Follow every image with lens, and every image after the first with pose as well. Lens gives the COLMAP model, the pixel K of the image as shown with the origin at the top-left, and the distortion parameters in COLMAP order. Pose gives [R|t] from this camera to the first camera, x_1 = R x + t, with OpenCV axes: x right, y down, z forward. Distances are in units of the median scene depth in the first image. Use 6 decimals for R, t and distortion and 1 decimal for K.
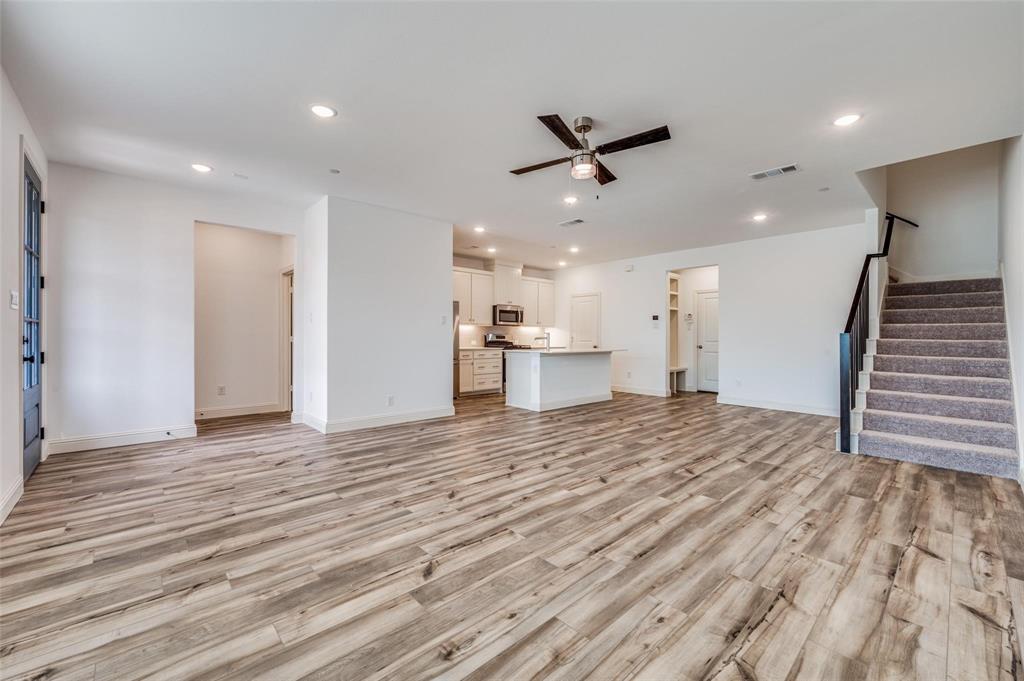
lens RADIAL K [[419.6, 0, 509.4], [0, 419.6, 340.3], [0, 0, 1]] dist [-0.000177, 0.000927]
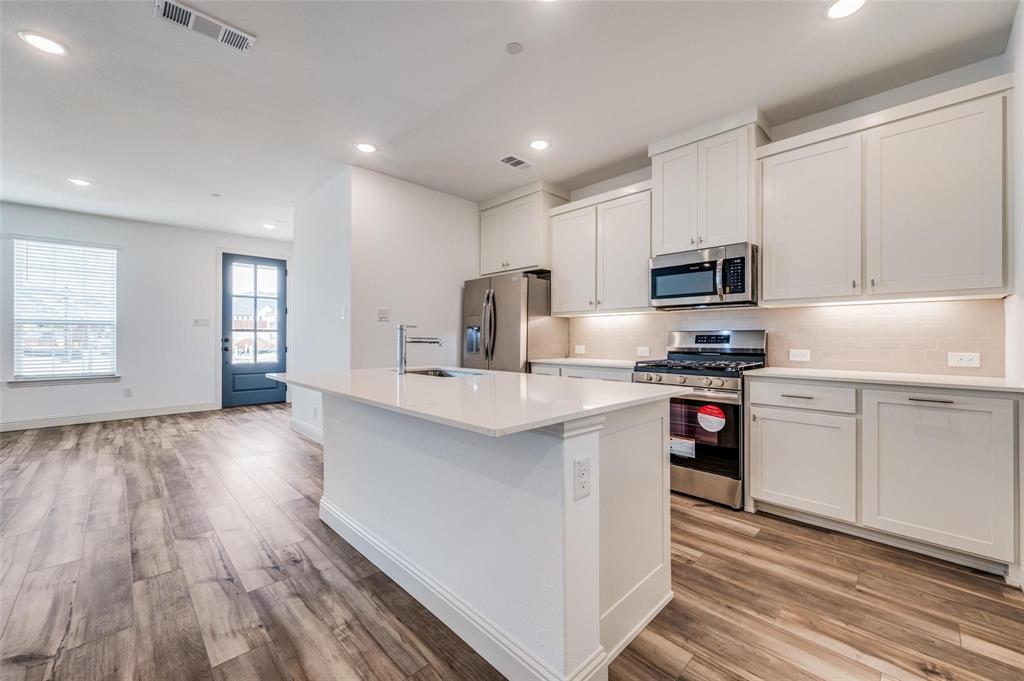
lens RADIAL K [[404.6, 0, 510.7], [0, 404.6, 338.0], [0, 0, 1]] dist [-0.001025, -0.000890]
pose [[0.031364, -0.005528, -0.999493, 0.841603], [-0.009858, 0.999934, -0.005840, -0.011658], [0.999459, 0.010036, 0.031307, 2.062221]]
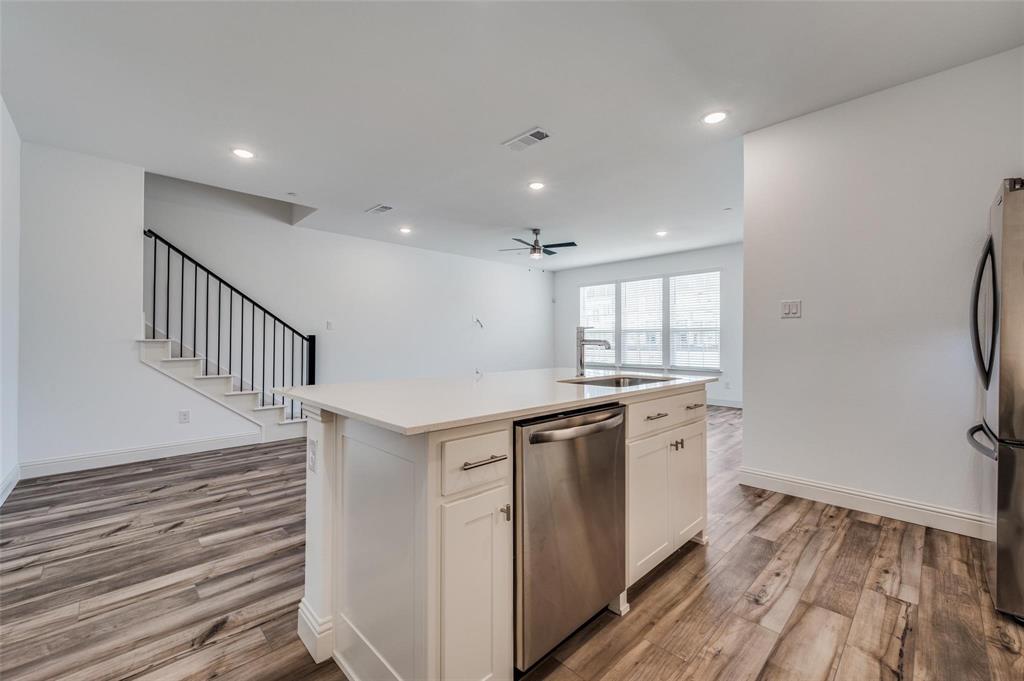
lens RADIAL K [[419.6, 0, 512.3], [0, 419.6, 336.3], [0, 0, 1]] dist [-0.000177, 0.000927]
pose [[-0.999607, -0.007622, -0.026979, 0.308462], [-0.007555, 0.999968, -0.002566, -0.017483], [0.026998, -0.002361, -0.999633, 2.571985]]
